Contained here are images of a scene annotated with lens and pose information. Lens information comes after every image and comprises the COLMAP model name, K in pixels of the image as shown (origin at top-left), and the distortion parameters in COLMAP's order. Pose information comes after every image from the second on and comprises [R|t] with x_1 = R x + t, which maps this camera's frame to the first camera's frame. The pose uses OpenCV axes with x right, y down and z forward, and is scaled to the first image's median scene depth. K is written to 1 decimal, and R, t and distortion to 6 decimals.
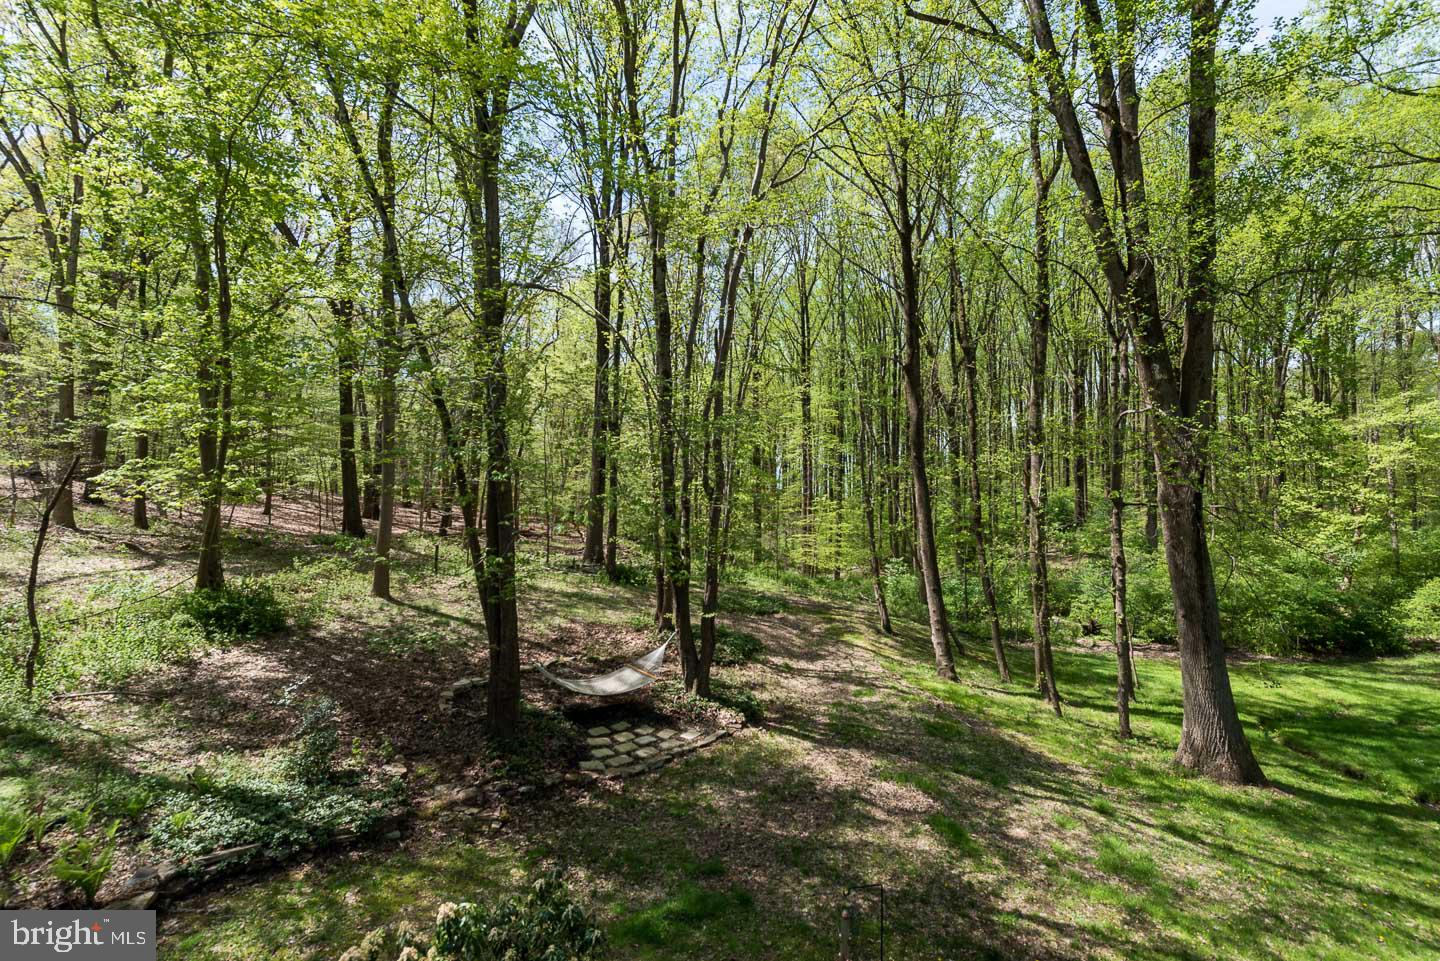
lens RADIAL K [[614.6, 0, 720.0], [0, 614.6, 480.5], [0, 0, 1]] dist [-0.001034, -0.000287]
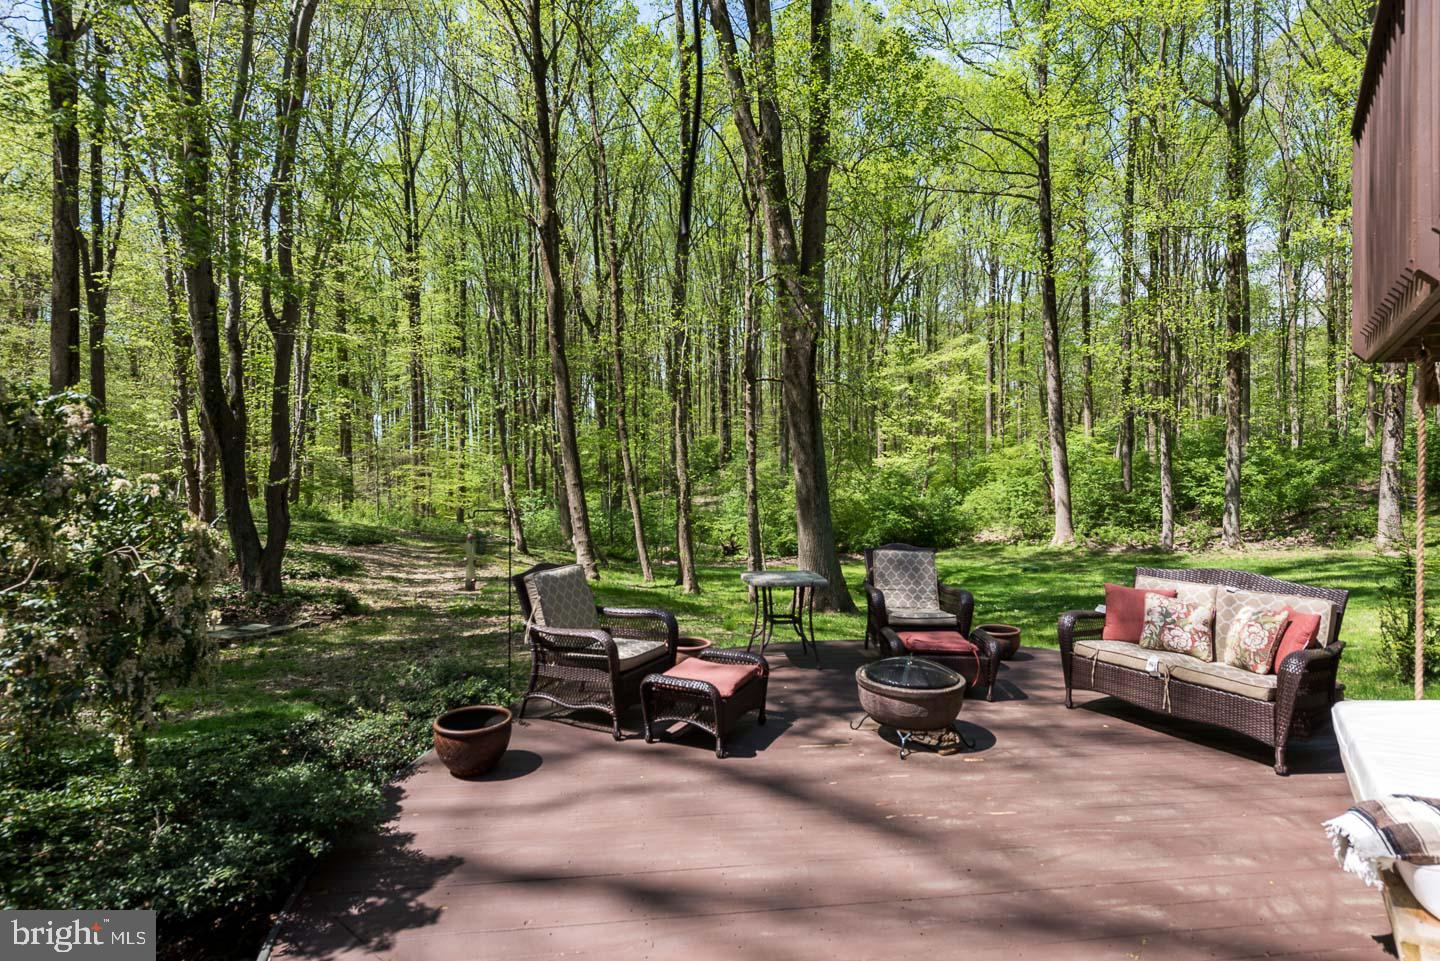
lens RADIAL K [[749.7, 0, 720.0], [0, 749.7, 480.5], [0, 0, 1]] dist [0.022281, -0.000320]
pose [[0.866566, -0.021767, 0.498587, -0.007268], [-0.002483, 0.998848, 0.047923, 0.102874], [-0.499056, -0.042766, 0.865514, -0.029726]]
